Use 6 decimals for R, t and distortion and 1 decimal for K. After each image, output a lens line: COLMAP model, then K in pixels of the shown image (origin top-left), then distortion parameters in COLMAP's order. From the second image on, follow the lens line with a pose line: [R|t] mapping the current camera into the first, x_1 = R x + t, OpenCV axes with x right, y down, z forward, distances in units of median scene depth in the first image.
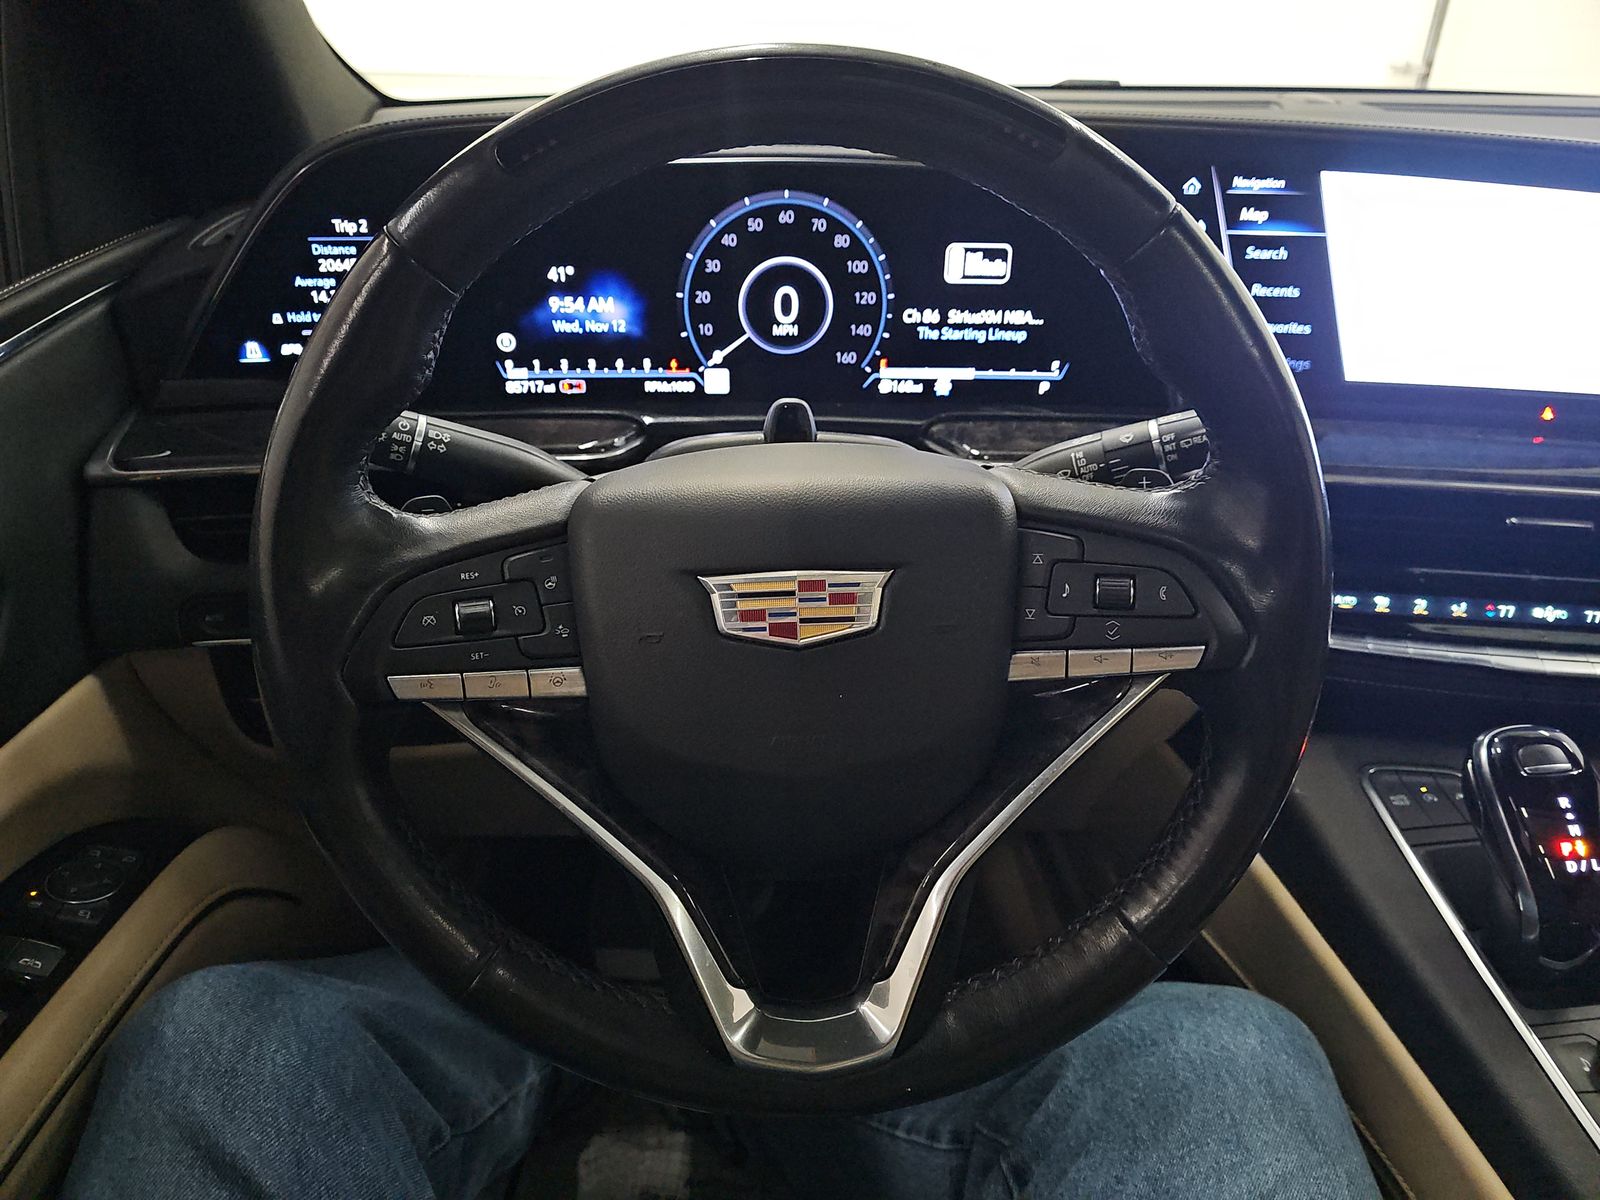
lens RADIAL K [[1038.2, 0, 806.1], [0, 1038.2, 600.5], [0, 0, 1]] dist [0.018748, -0.034358]
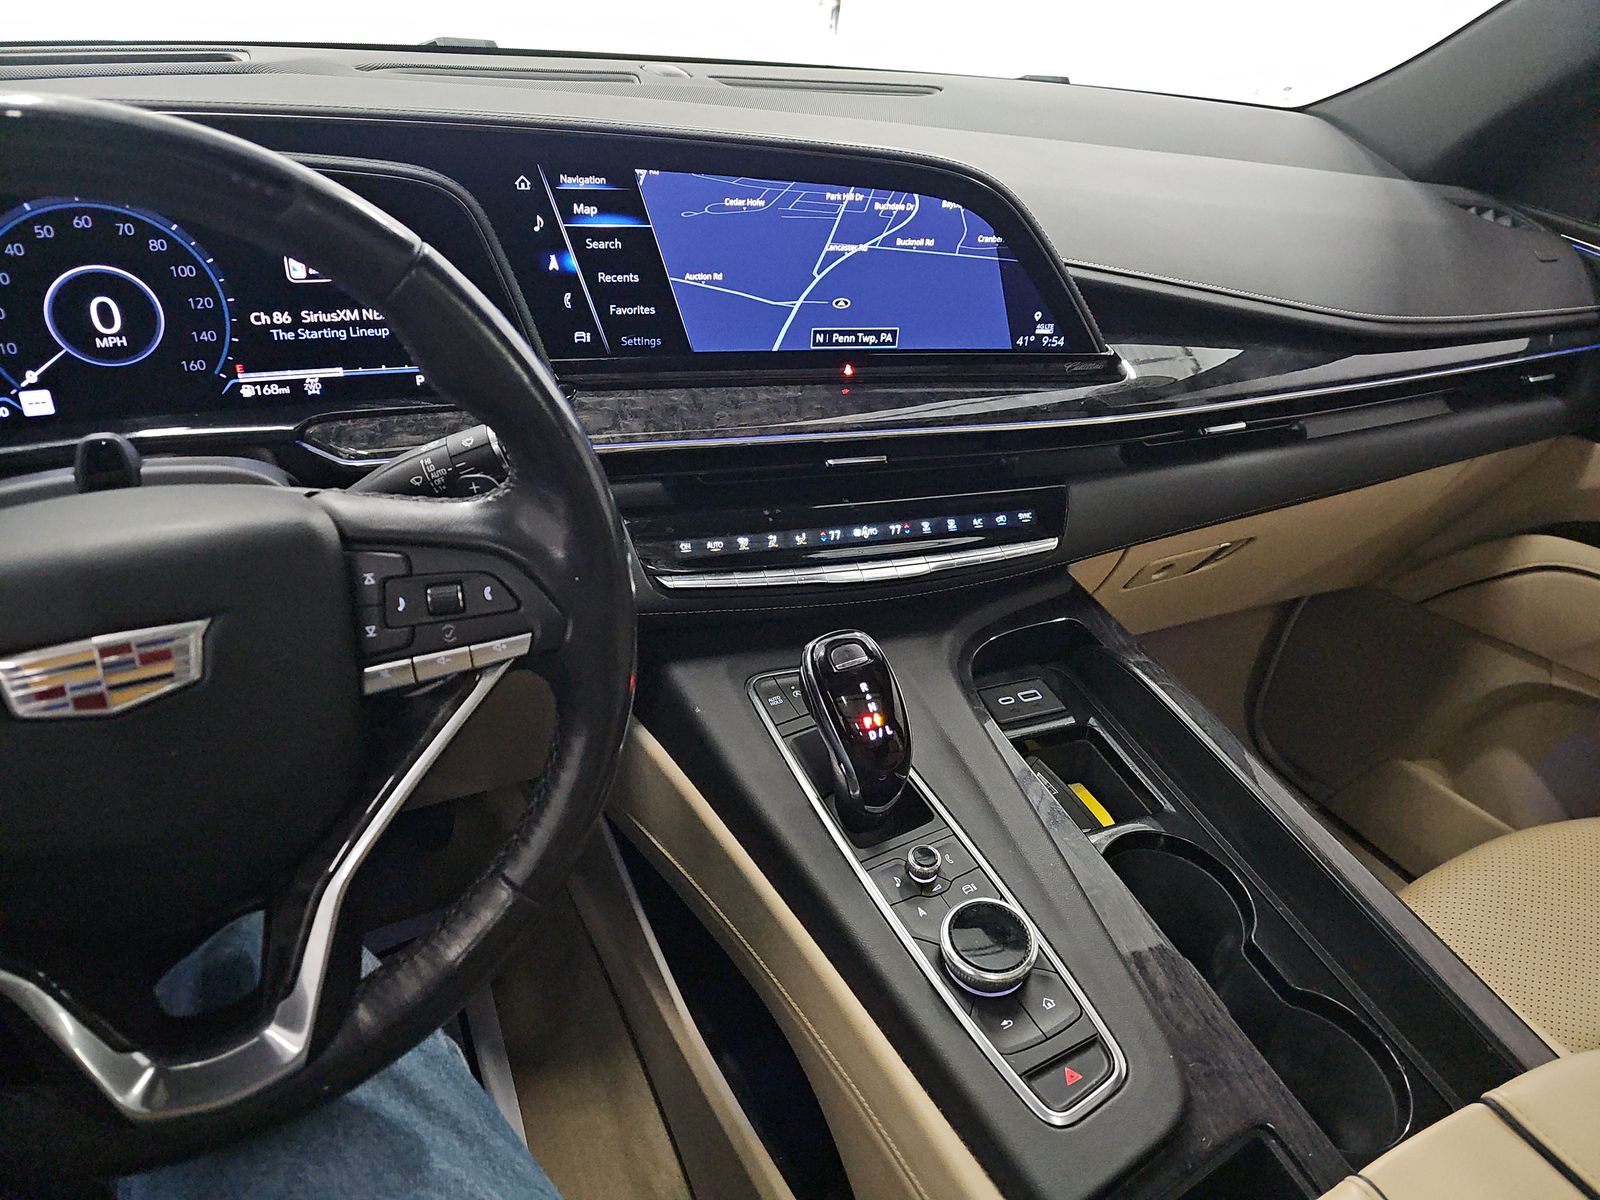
lens RADIAL K [[1038.2, 0, 806.1], [0, 1038.2, 600.5], [0, 0, 1]] dist [0.018748, -0.034358]
pose [[0.890485, -0.172212, 0.421164, 0.104988], [0.145506, 0.984783, 0.095025, -0.034510], [-0.431120, -0.023337, 0.901993, -0.102398]]
